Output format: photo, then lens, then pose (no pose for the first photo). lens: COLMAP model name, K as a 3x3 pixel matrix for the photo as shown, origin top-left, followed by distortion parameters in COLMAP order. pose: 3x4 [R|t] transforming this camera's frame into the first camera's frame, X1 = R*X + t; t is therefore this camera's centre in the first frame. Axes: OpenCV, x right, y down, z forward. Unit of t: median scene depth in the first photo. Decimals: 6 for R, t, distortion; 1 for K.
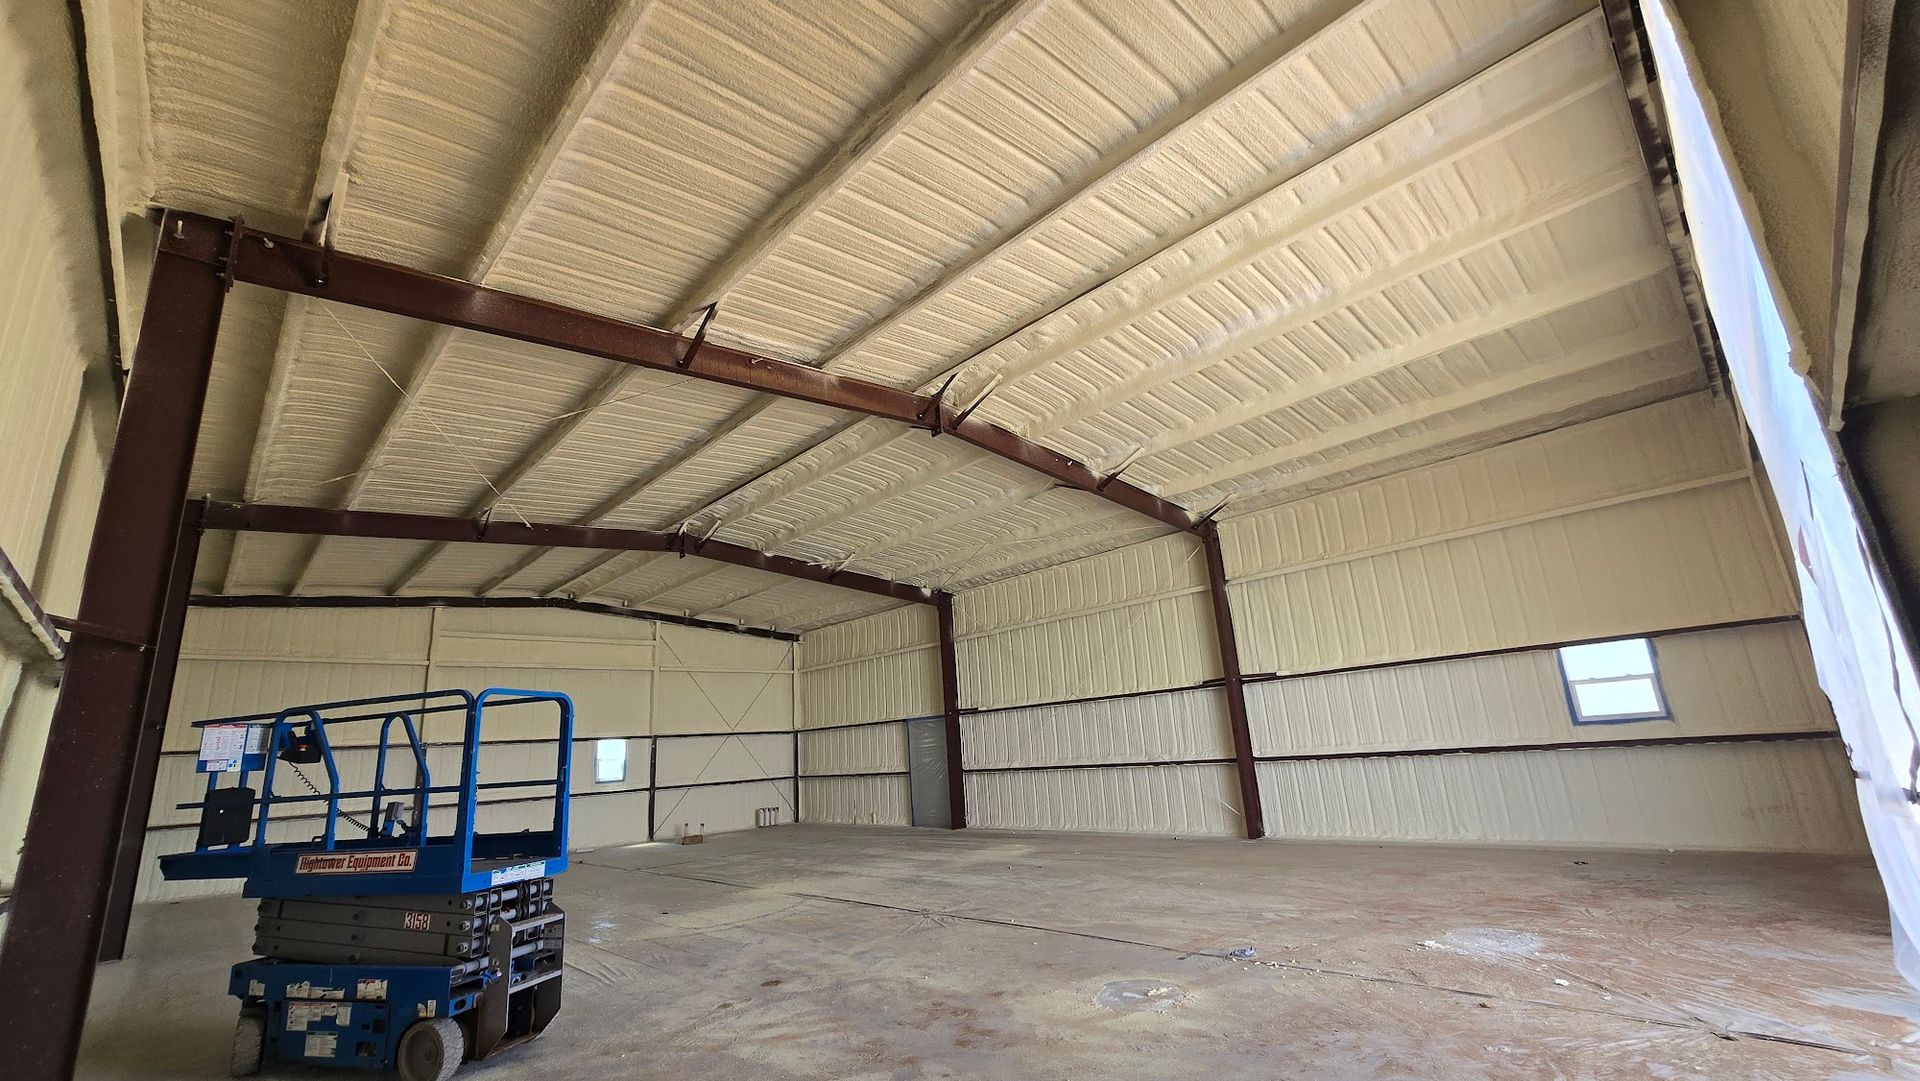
lens RADIAL K [[782.7, 0, 955.8], [0, 782.7, 548.2], [0, 0, 1]] dist [-0.000447, 0.000618]
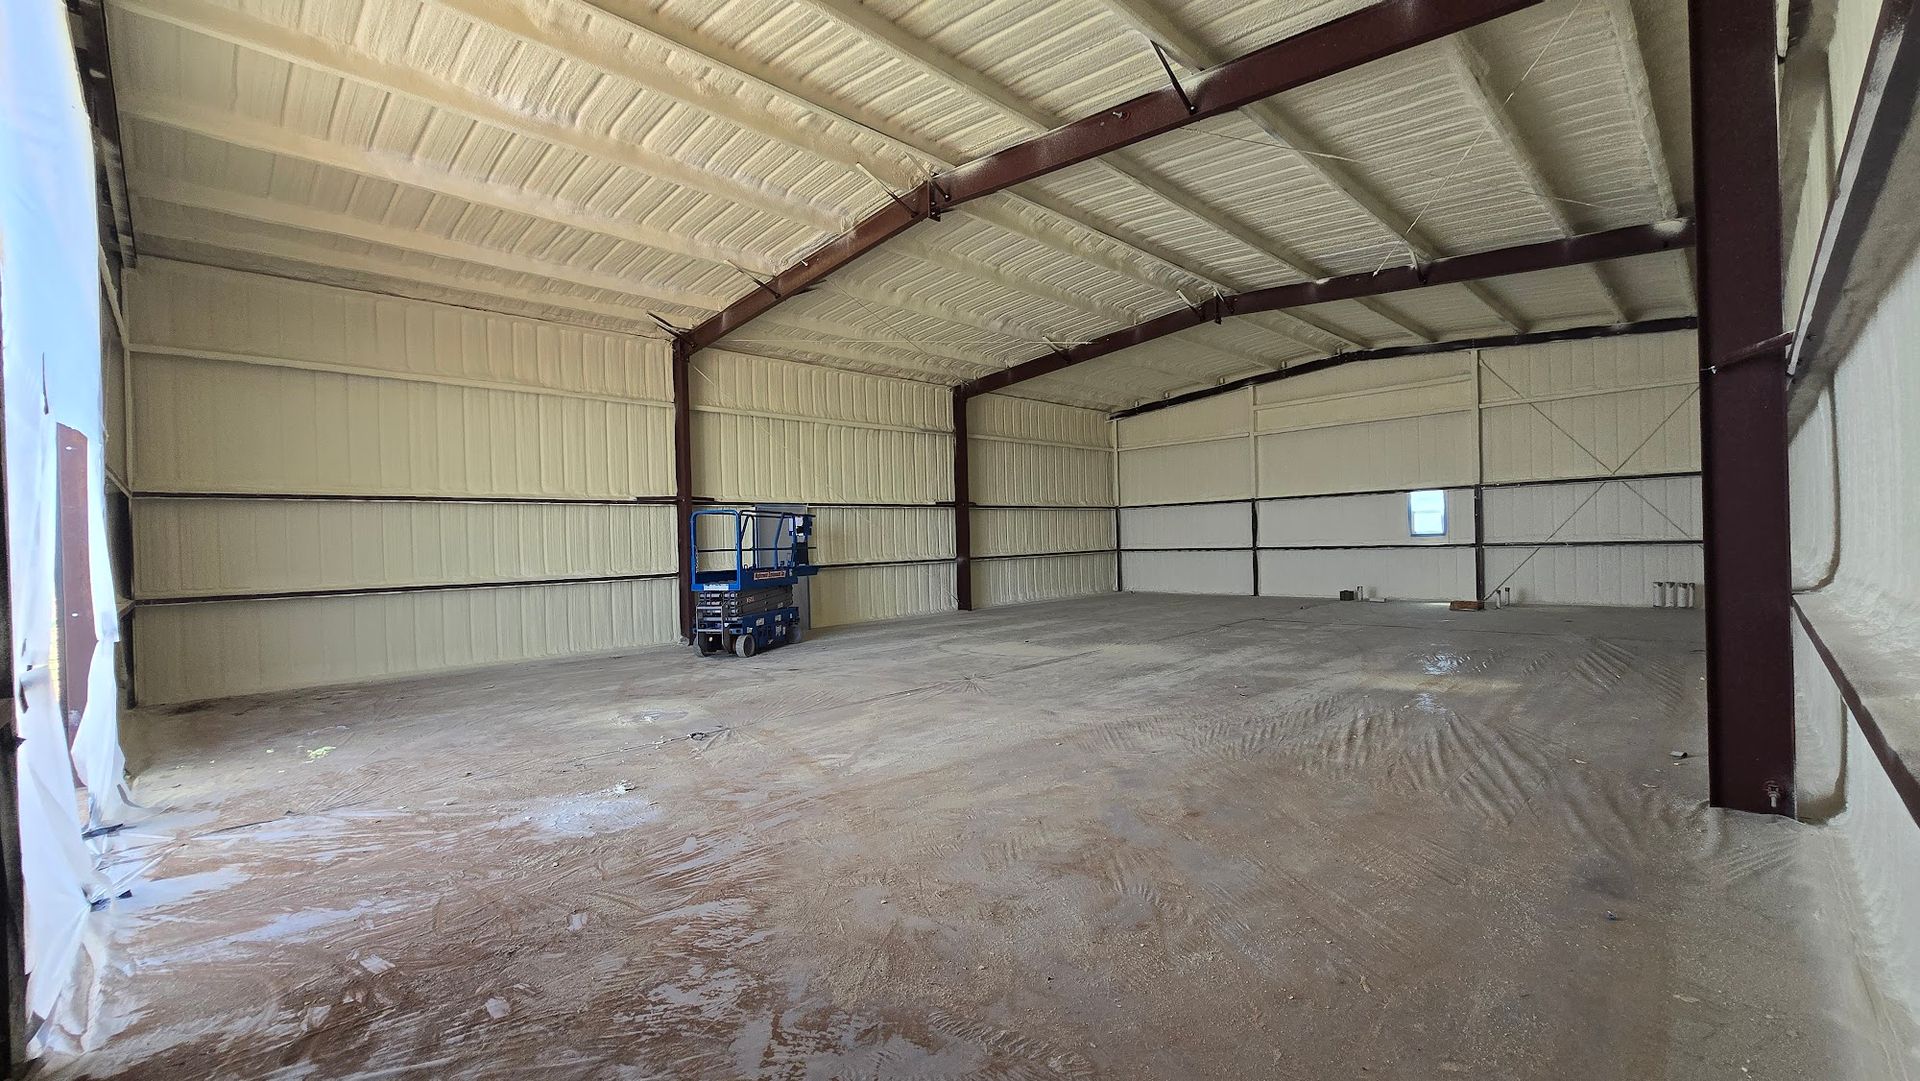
lens RADIAL K [[782.7, 0, 955.3], [0, 782.7, 541.8], [0, 0, 1]] dist [-0.000447, 0.000618]
pose [[0.021226, 0.065617, -0.997619, 0.464988], [0.279110, 0.957782, 0.068935, 0.083308], [0.960024, -0.279909, 0.002016, 0.445788]]
